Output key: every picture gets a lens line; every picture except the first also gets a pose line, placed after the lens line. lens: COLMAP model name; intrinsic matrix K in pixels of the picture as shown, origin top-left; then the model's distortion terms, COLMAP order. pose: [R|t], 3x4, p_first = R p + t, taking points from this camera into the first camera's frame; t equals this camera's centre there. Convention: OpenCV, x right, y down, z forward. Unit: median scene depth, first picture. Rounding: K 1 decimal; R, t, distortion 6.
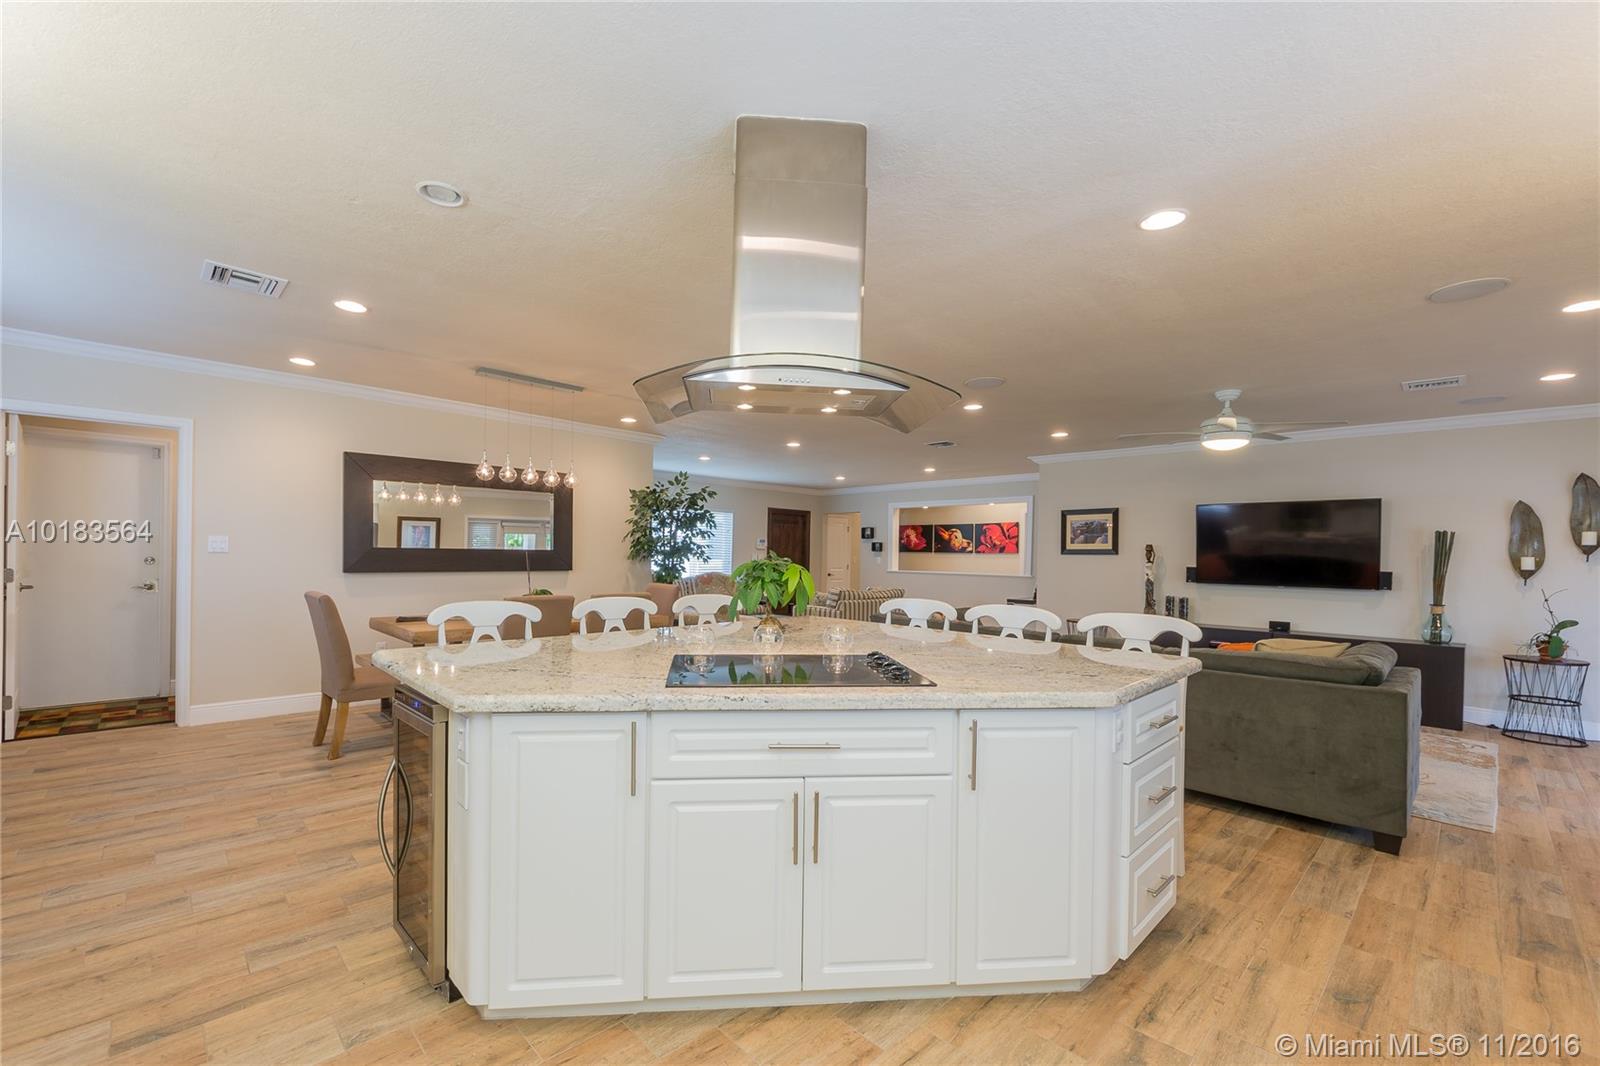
lens RADIAL K [[641.8, 0, 770.5], [0, 641.8, 557.7], [0, 0, 1]] dist [0.007875, -0.002046]
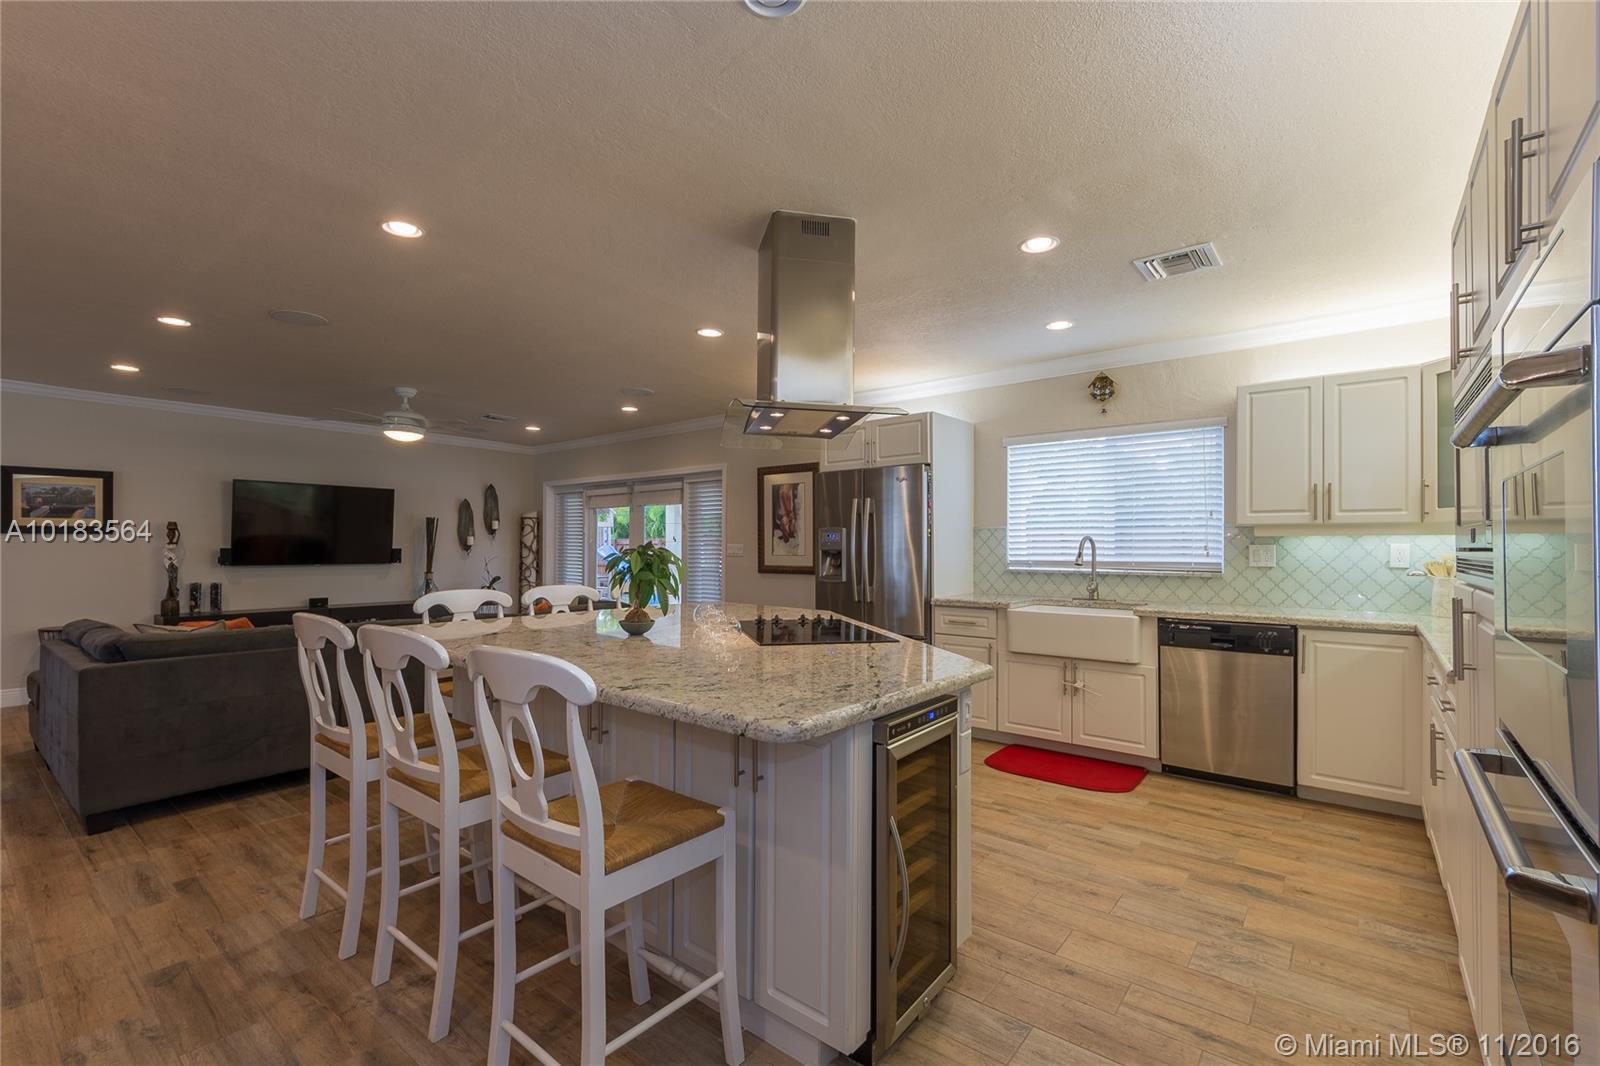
lens RADIAL K [[702.3, 0, 806.9], [0, 702.3, 535.6], [0, 0, 1]] dist [-0.021284, -0.000171]
pose [[-0.149340, -0.003621, 0.988779, -0.455587], [-0.001607, 0.999993, 0.003419, -0.008217], [-0.988785, -0.001078, -0.149344, 0.384325]]
